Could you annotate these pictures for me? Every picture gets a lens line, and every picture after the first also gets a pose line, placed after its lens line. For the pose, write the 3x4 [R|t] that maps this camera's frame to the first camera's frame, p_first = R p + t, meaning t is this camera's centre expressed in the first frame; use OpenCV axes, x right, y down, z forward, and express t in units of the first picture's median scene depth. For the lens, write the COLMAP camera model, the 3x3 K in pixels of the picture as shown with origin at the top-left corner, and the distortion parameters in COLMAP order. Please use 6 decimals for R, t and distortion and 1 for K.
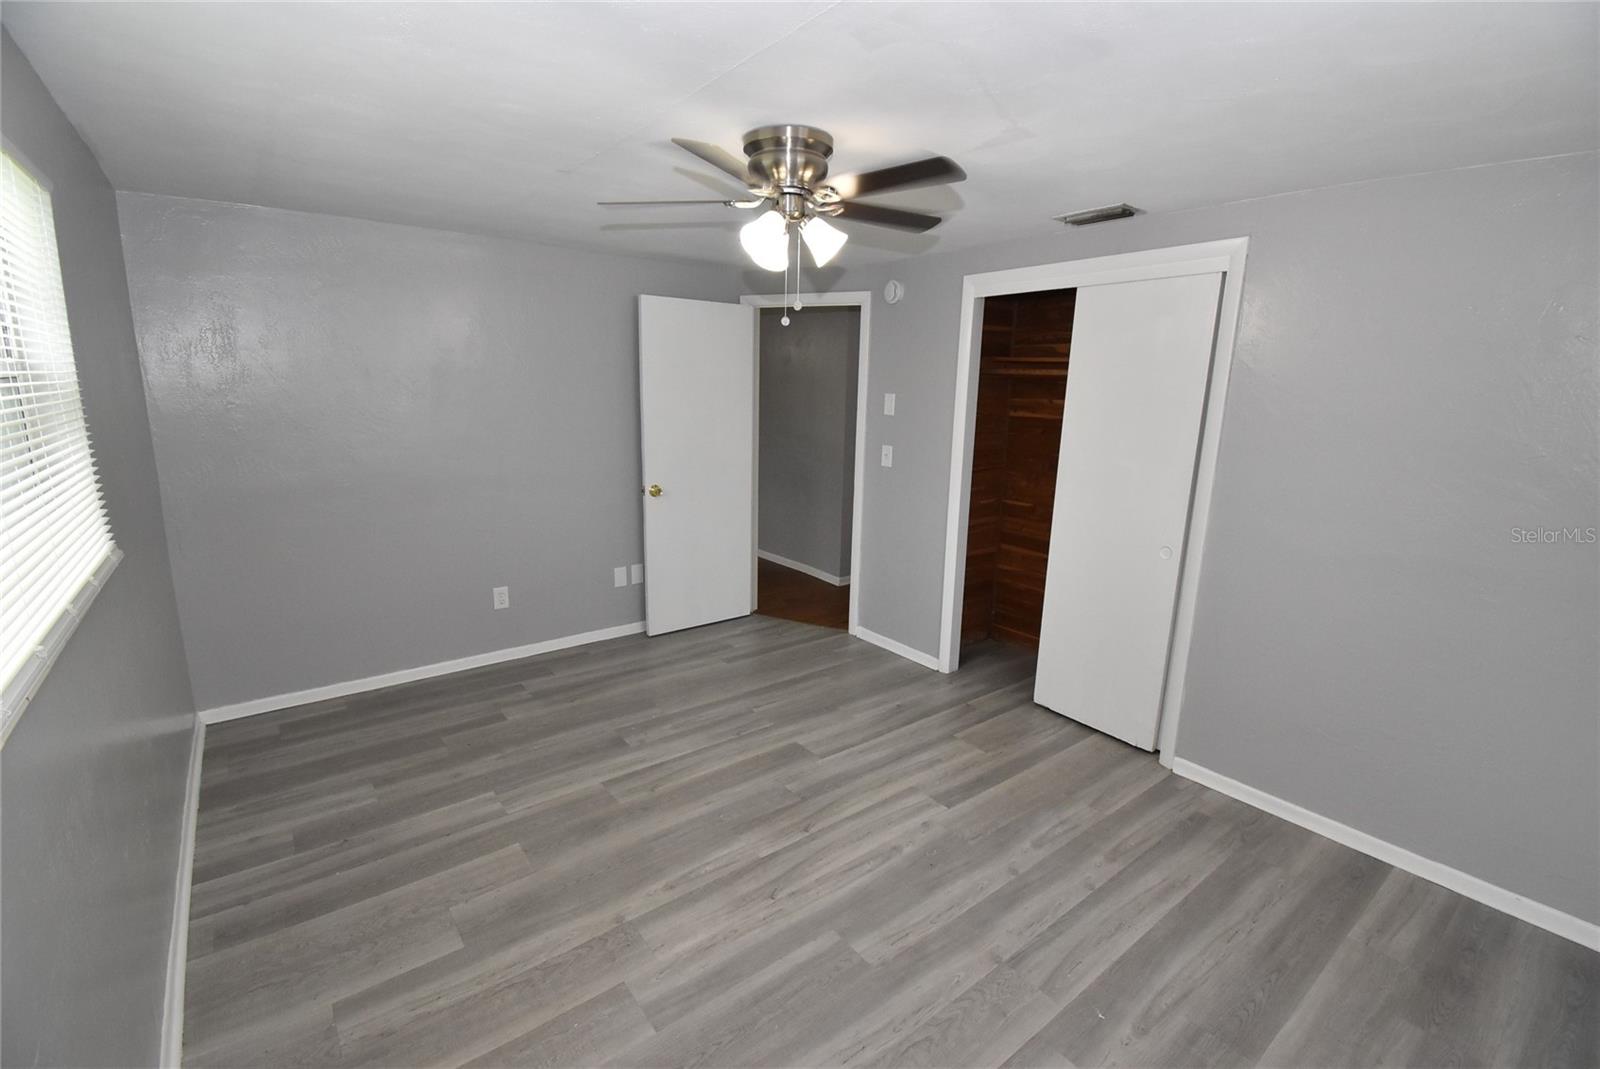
lens RADIAL K [[704.0, 0, 801.4], [0, 704.0, 536.6], [0, 0, 1]] dist [0.022921, -0.028138]
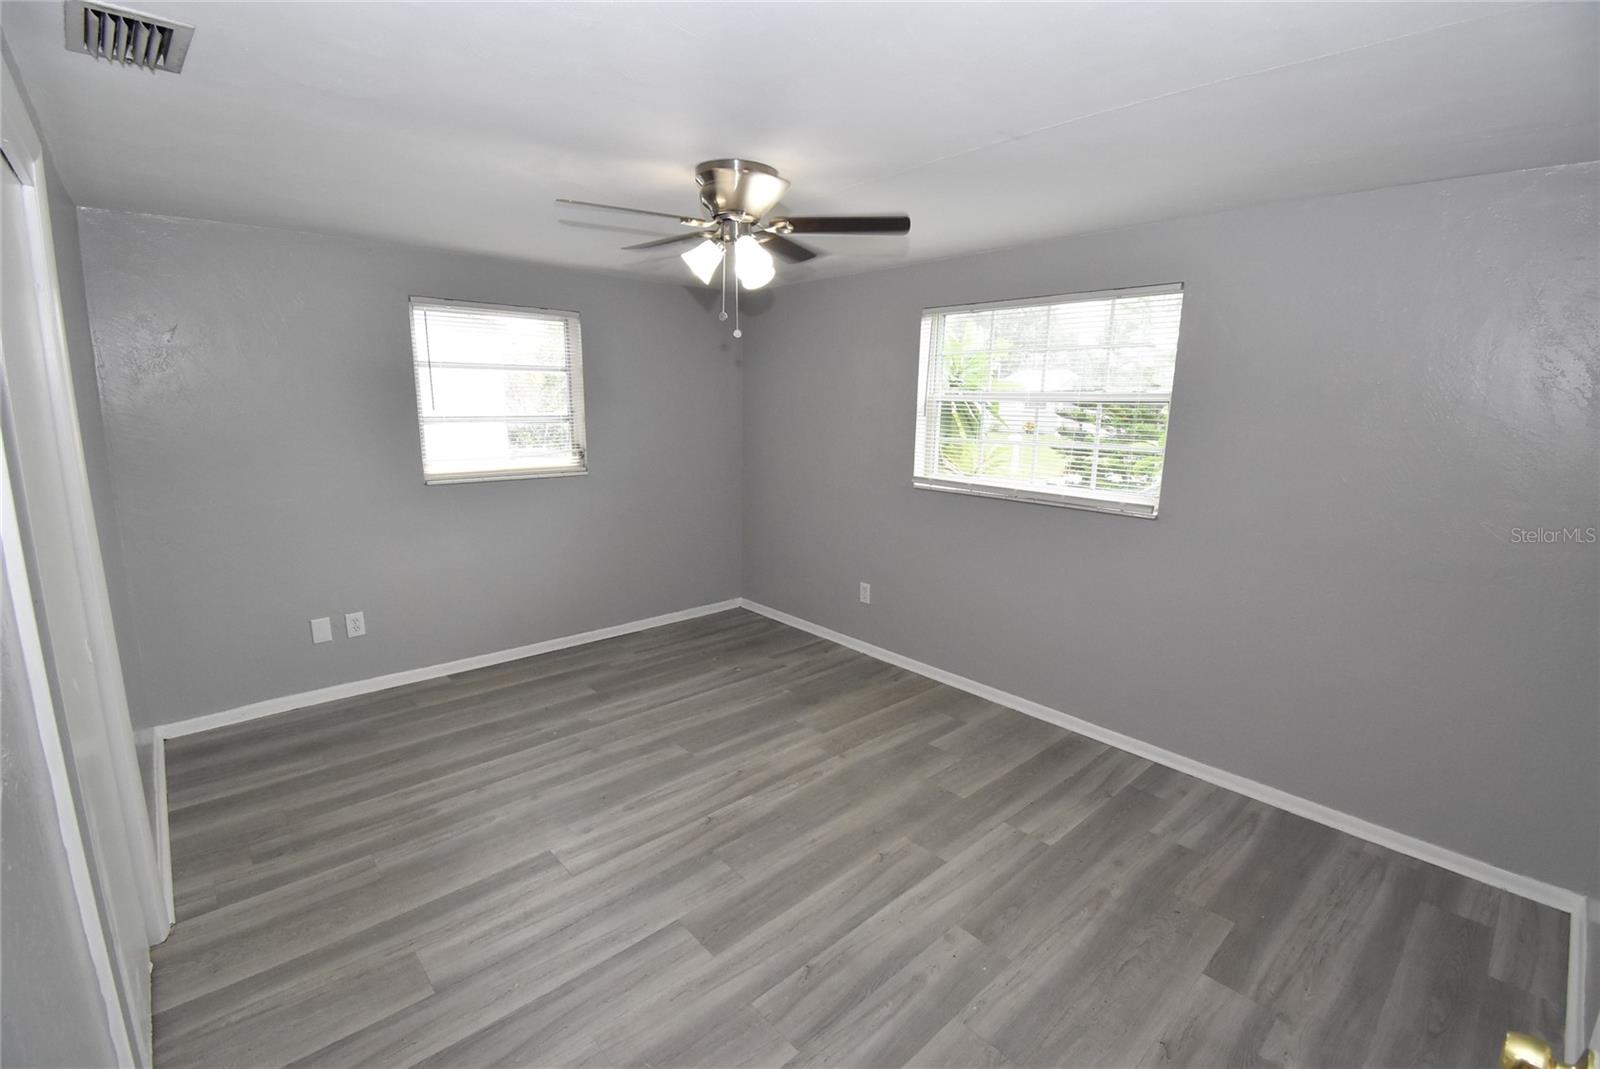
lens RADIAL K [[704.0, 0, 801.4], [0, 704.0, 536.6], [0, 0, 1]] dist [0.022921, -0.028138]
pose [[-0.996342, -0.019085, -0.083300, -0.032170], [-0.050556, 0.917511, 0.394485, -0.372344], [0.068900, 0.397253, -0.915119, 1.752777]]
